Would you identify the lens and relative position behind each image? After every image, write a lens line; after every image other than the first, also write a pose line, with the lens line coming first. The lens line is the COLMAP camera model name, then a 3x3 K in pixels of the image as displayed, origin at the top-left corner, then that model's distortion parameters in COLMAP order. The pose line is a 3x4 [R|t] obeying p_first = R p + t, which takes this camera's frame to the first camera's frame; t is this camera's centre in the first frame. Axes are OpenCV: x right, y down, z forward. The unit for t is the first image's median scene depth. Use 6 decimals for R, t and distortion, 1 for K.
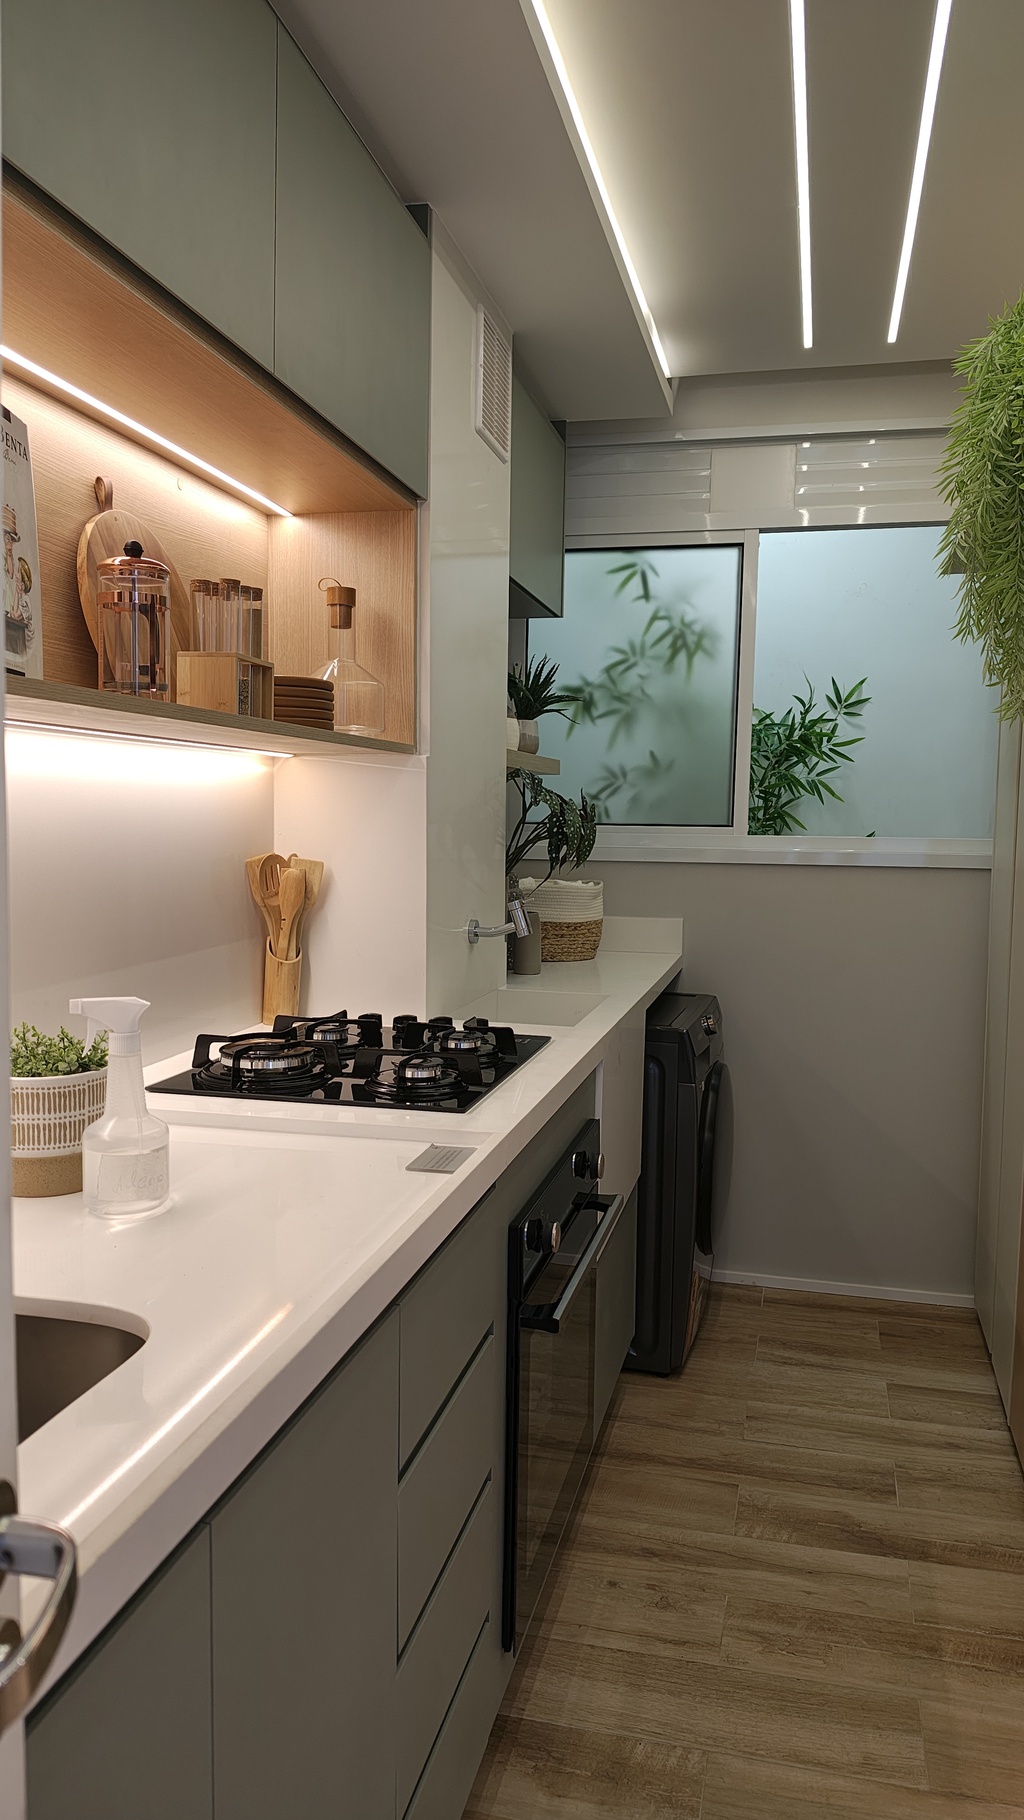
lens RADIAL K [[1251.3, 0, 496.8], [0, 1251.3, 925.0], [0, 0, 1]] dist [0.092522, -0.188642]
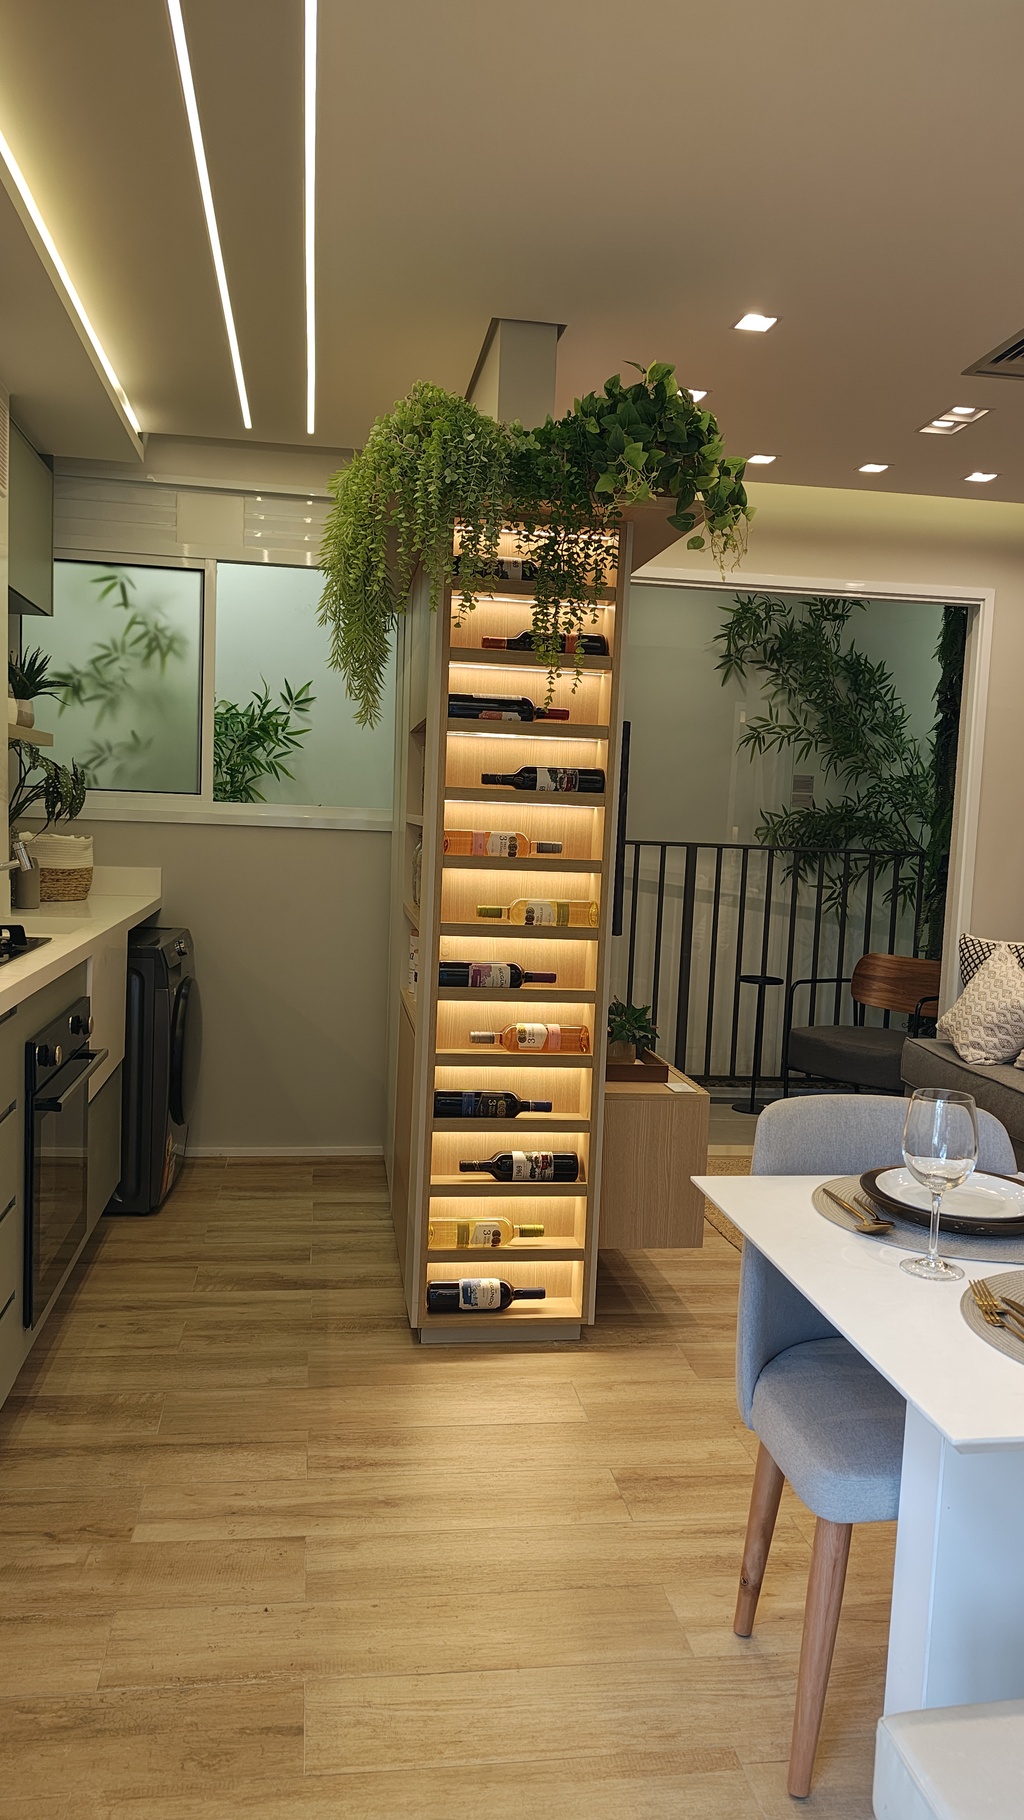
lens RADIAL K [[1251.3, 0, 496.8], [0, 1251.3, 925.0], [0, 0, 1]] dist [0.092522, -0.188642]
pose [[0.924320, -0.012661, 0.381409, -0.020814], [0.007844, 0.999869, 0.014180, 0.038055], [-0.381539, -0.010115, 0.924298, -0.288150]]
